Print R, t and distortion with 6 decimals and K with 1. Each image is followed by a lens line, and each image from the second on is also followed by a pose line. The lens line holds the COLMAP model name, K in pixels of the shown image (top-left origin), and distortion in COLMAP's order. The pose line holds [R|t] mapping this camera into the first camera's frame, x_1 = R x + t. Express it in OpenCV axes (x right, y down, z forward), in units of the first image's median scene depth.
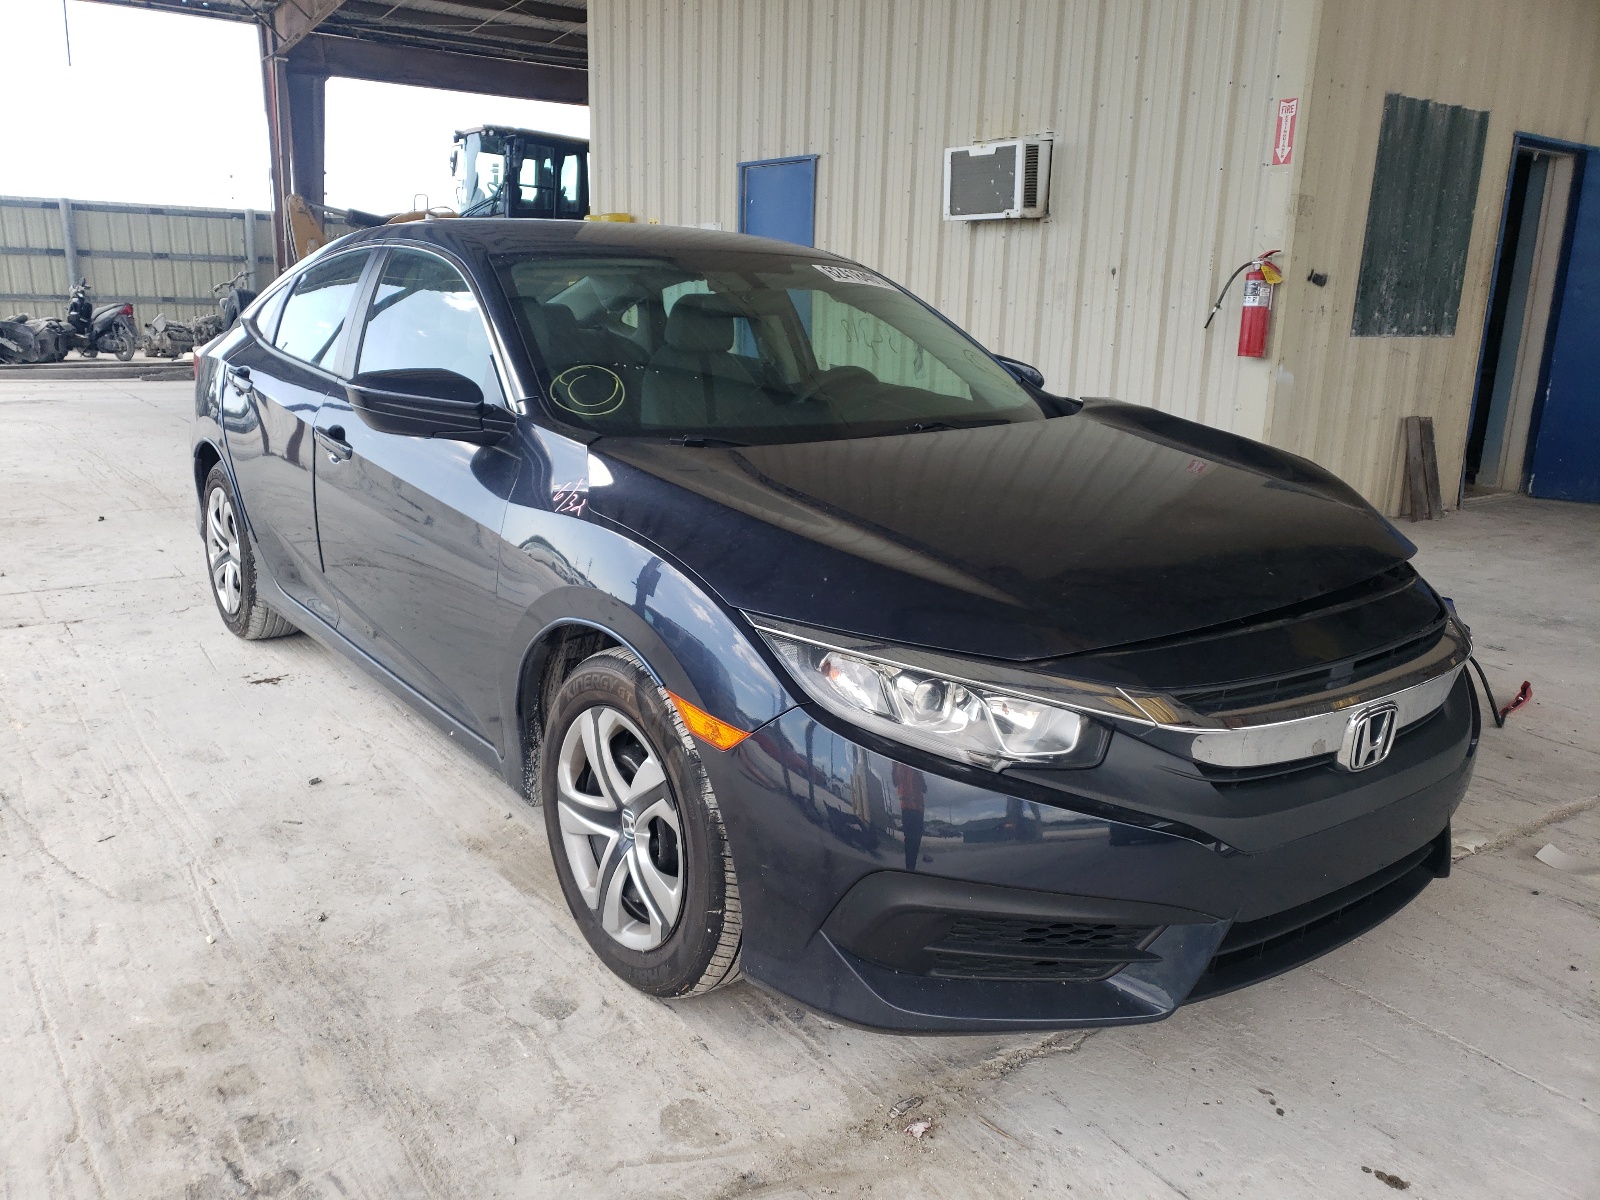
lens RADIAL K [[1210.0, 0, 797.7], [0, 1210.0, 601.5], [0, 0, 1]] dist [0.021067, -0.003862]
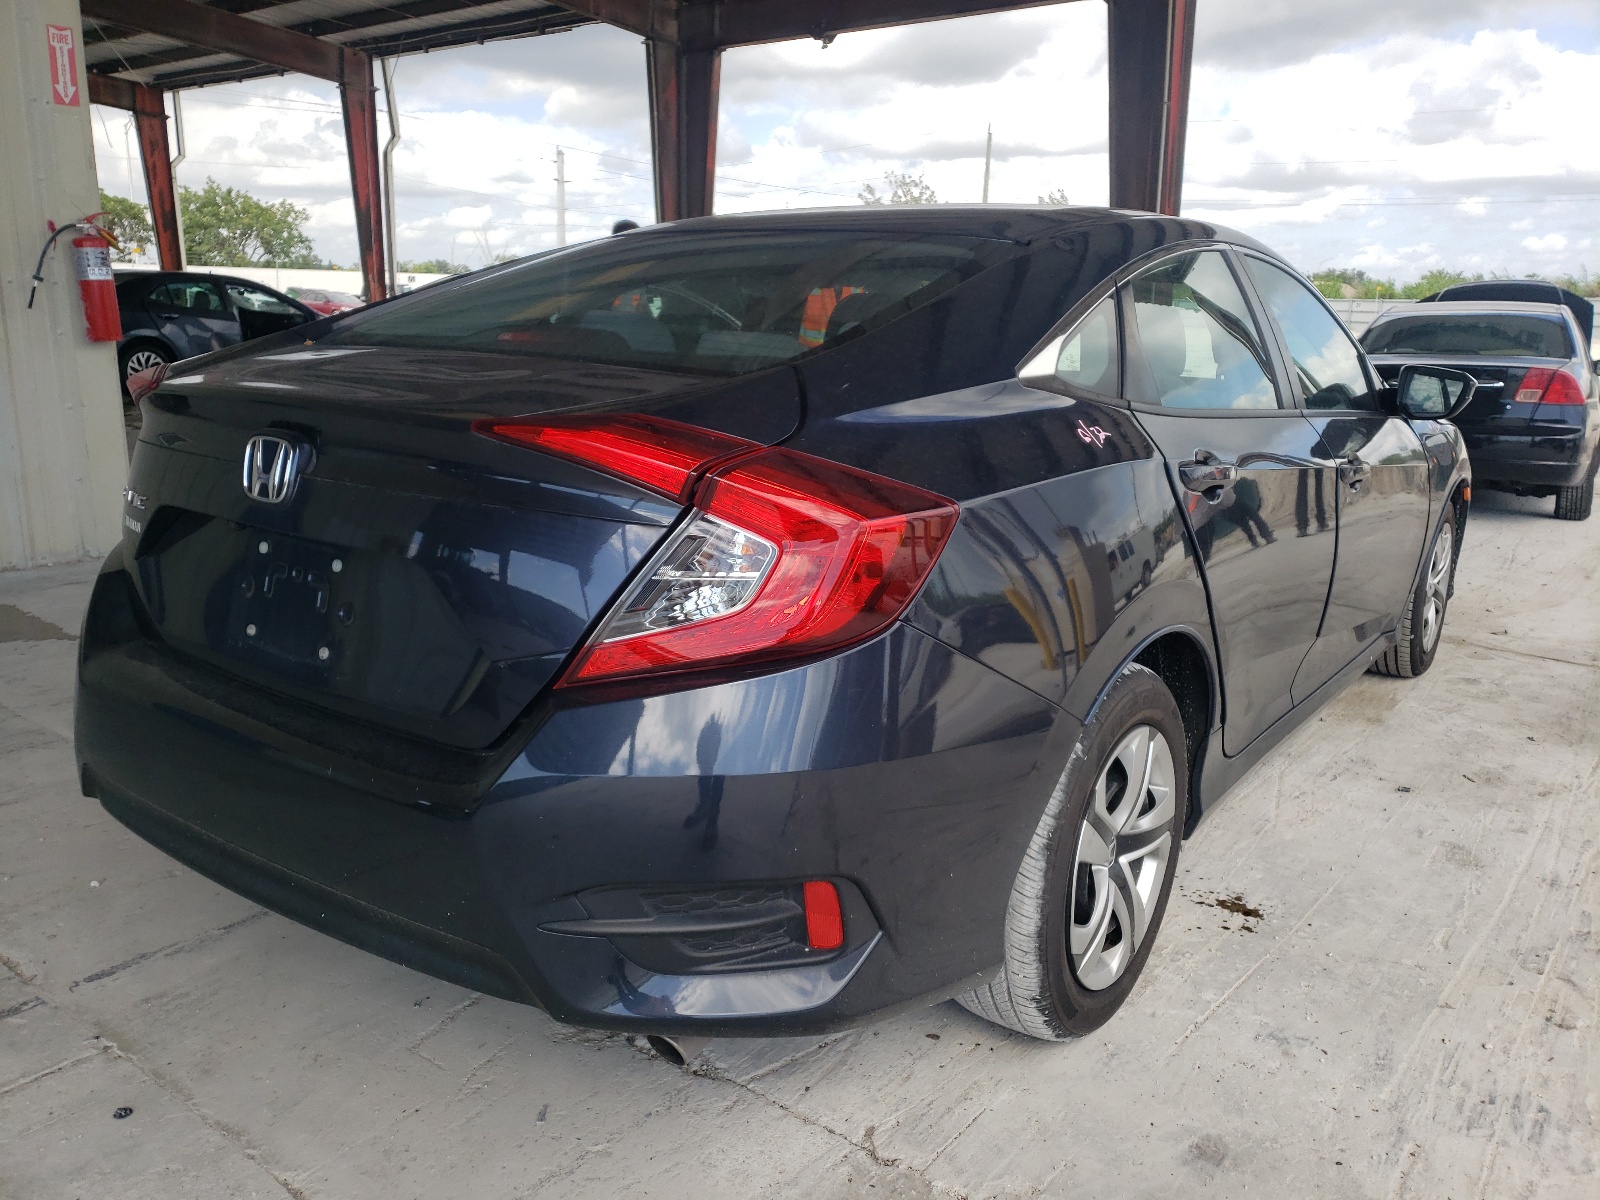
lens RADIAL K [[1210.0, 0, 802.8], [0, 1210.0, 536.9], [0, 0, 1]] dist [0.021067, -0.003862]
pose [[-0.252169, -0.215342, 0.943419, -0.567174], [0.216651, 0.937613, 0.271926, -0.205444], [-0.943119, 0.272964, -0.189783, 0.775376]]
